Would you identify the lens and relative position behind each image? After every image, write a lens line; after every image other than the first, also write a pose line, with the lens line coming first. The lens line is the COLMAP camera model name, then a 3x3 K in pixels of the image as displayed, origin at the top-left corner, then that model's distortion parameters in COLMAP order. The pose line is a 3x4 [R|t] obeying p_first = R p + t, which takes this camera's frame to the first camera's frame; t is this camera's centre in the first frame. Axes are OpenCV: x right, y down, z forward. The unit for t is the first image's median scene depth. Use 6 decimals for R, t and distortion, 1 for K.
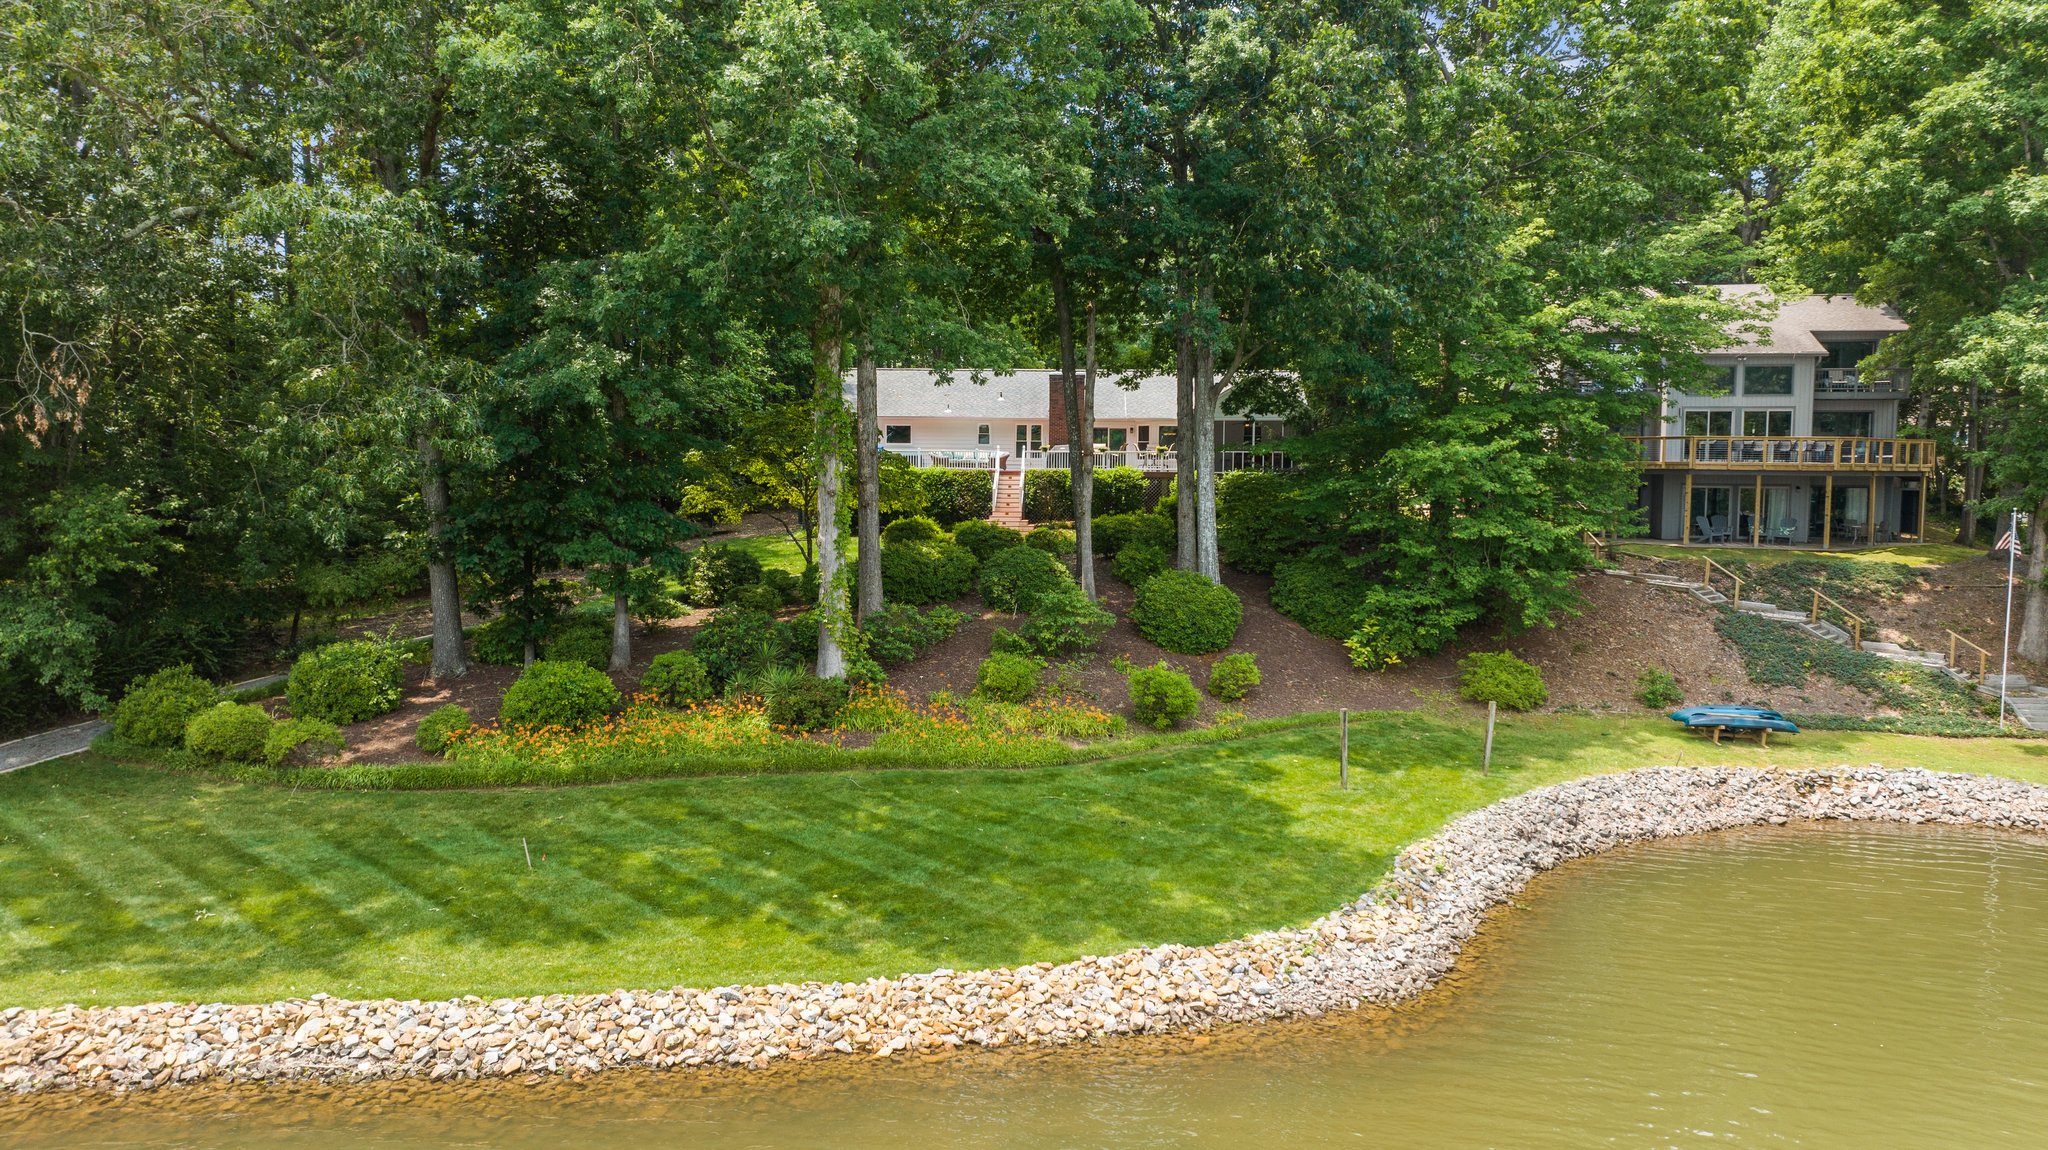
lens RADIAL K [[1491.2, 0, 1009.3], [0, 1491.2, 581.3], [0, 0, 1]] dist [-0.013847, 0.005658]
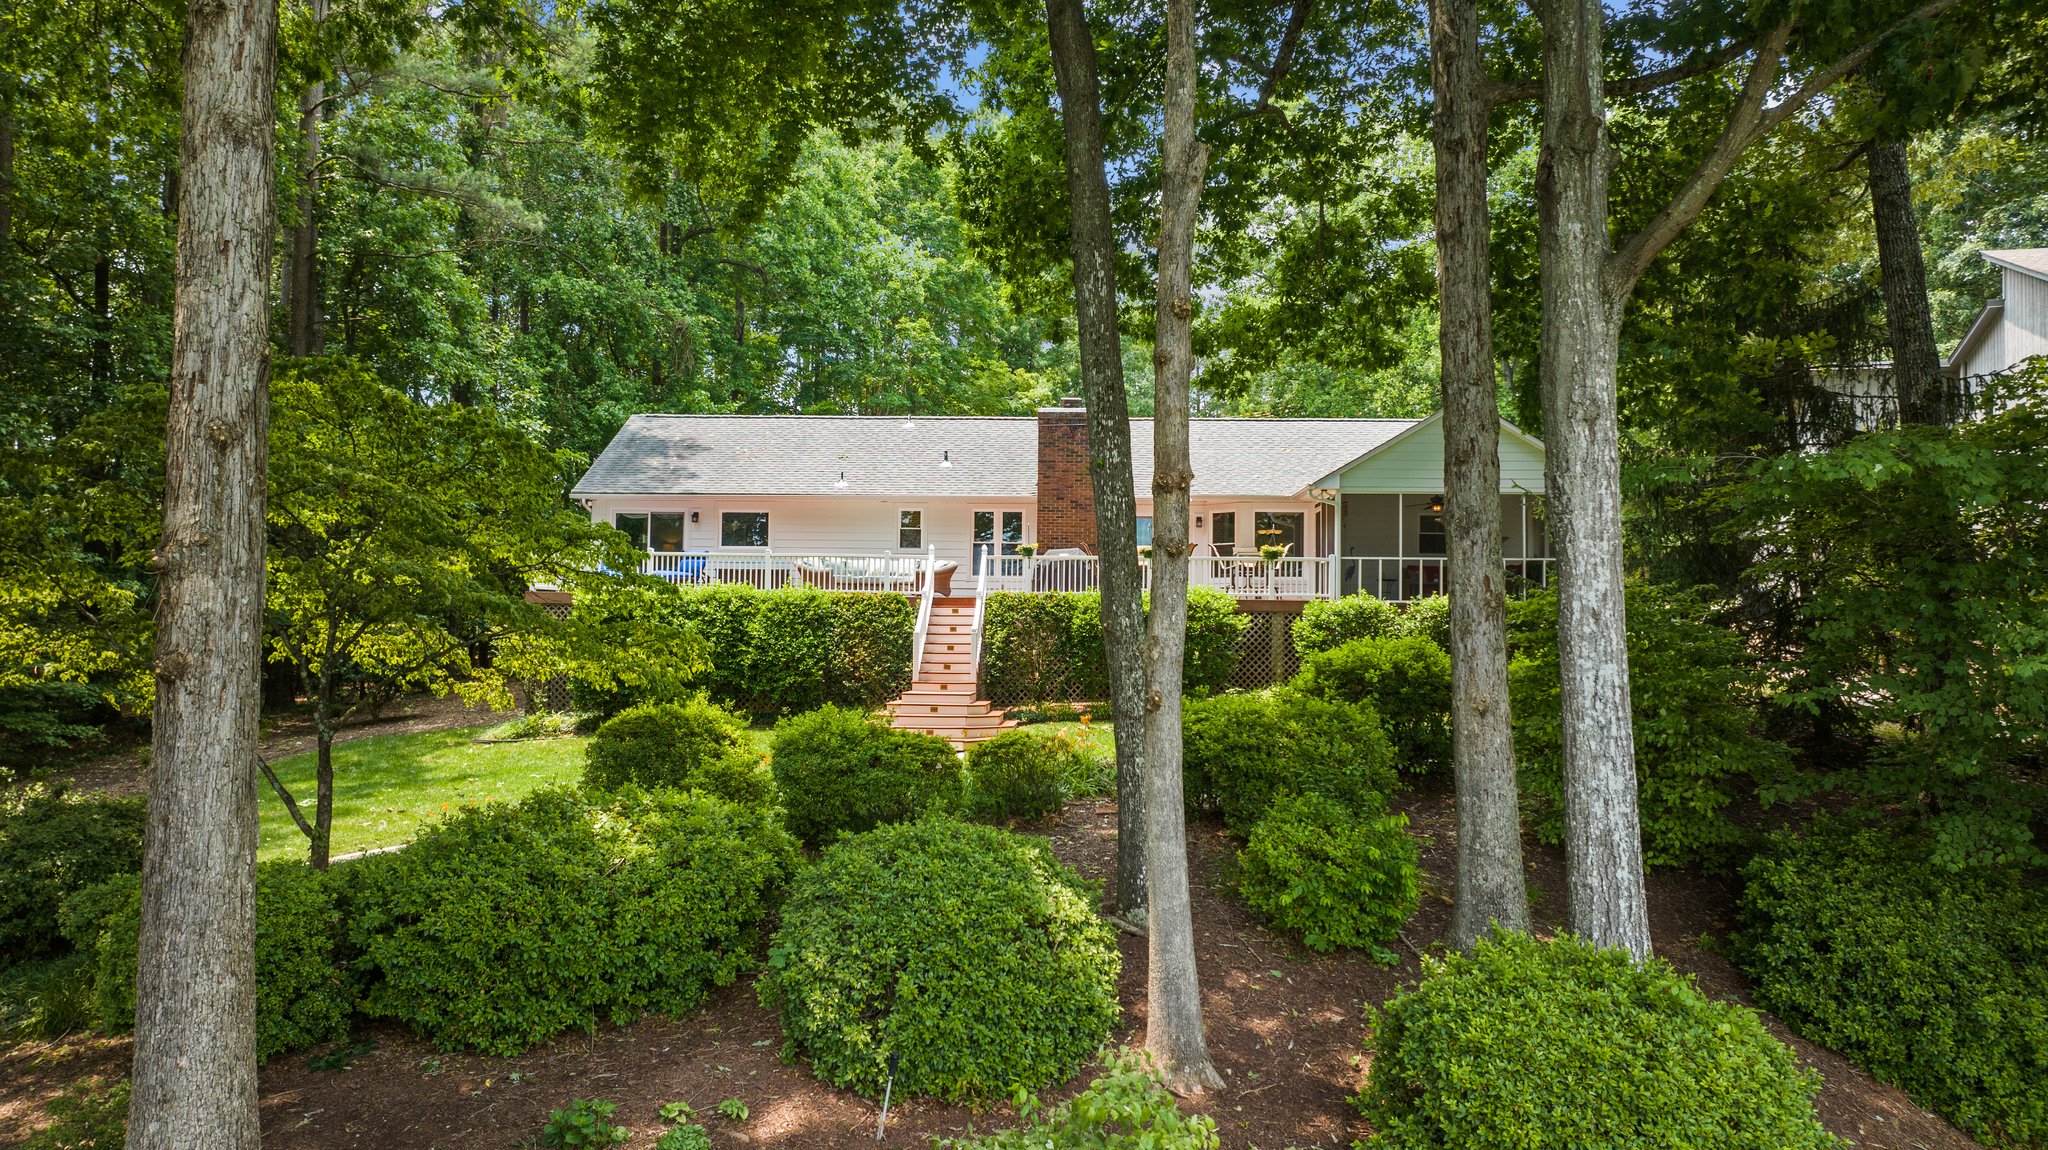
lens RADIAL K [[1491.2, 0, 1024.5], [0, 1491.2, 580.0], [0, 0, 1]] dist [-0.013847, 0.005658]
pose [[0.999905, 0.003728, 0.013303, 0.016464], [-0.002278, 0.994211, -0.107417, -0.028166], [-0.013626, 0.107376, 0.994125, 0.525208]]
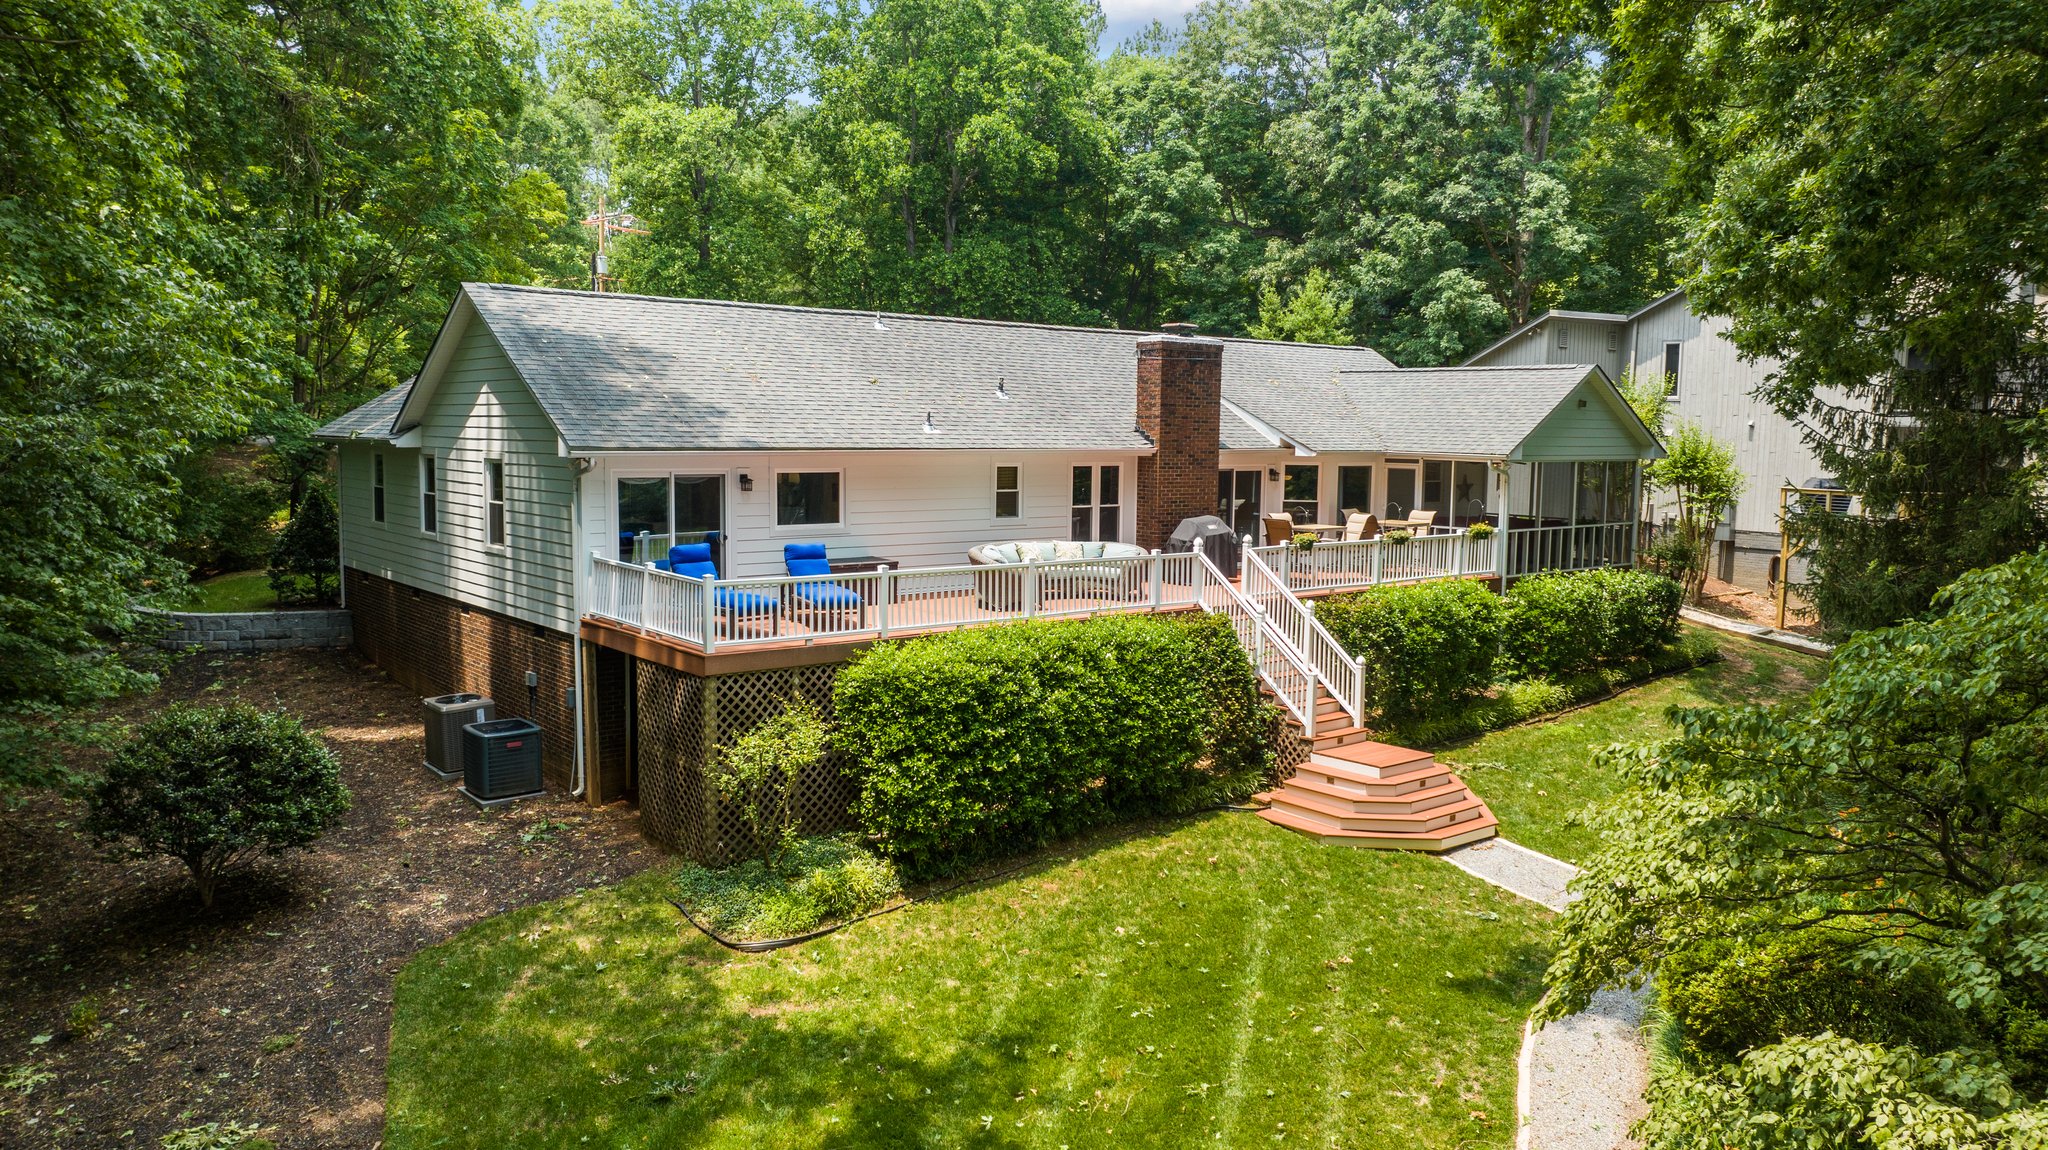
lens RADIAL K [[1491.2, 0, 1031.3], [0, 1491.2, 567.0], [0, 0, 1]] dist [-0.013847, 0.005658]
pose [[0.725146, -0.064886, 0.685532, -0.287794], [0.042569, 0.997871, 0.049420, -0.104625], [-0.687278, -0.006655, 0.726364, 0.772928]]
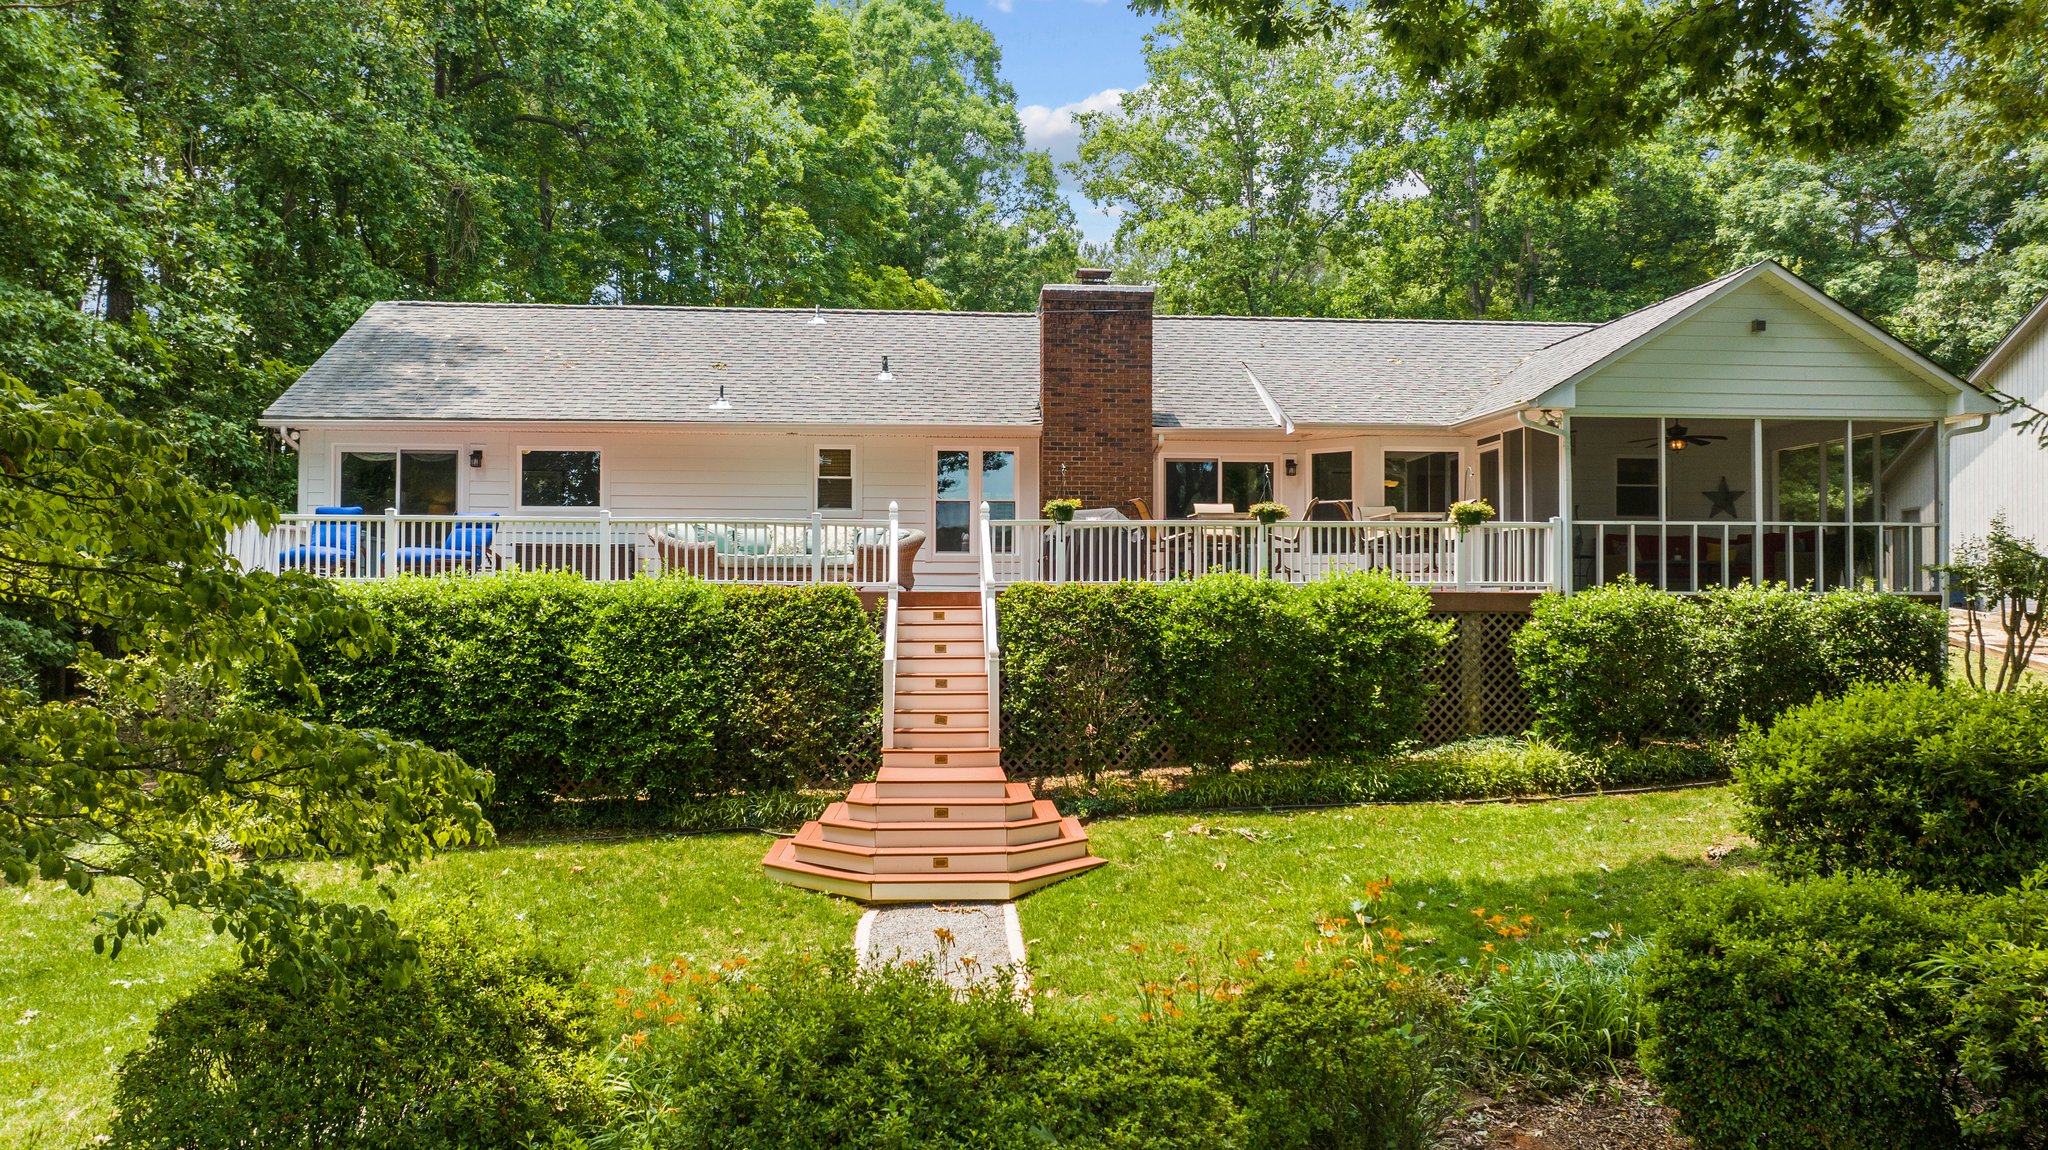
lens RADIAL K [[1491.2, 0, 1017.2], [0, 1491.2, 576.8], [0, 0, 1]] dist [-0.013847, 0.005658]
pose [[0.991445, -0.003316, 0.130485, -0.021216], [0.014871, 0.996037, -0.087684, -0.052510], [-0.129677, 0.088874, 0.987565, 0.727763]]
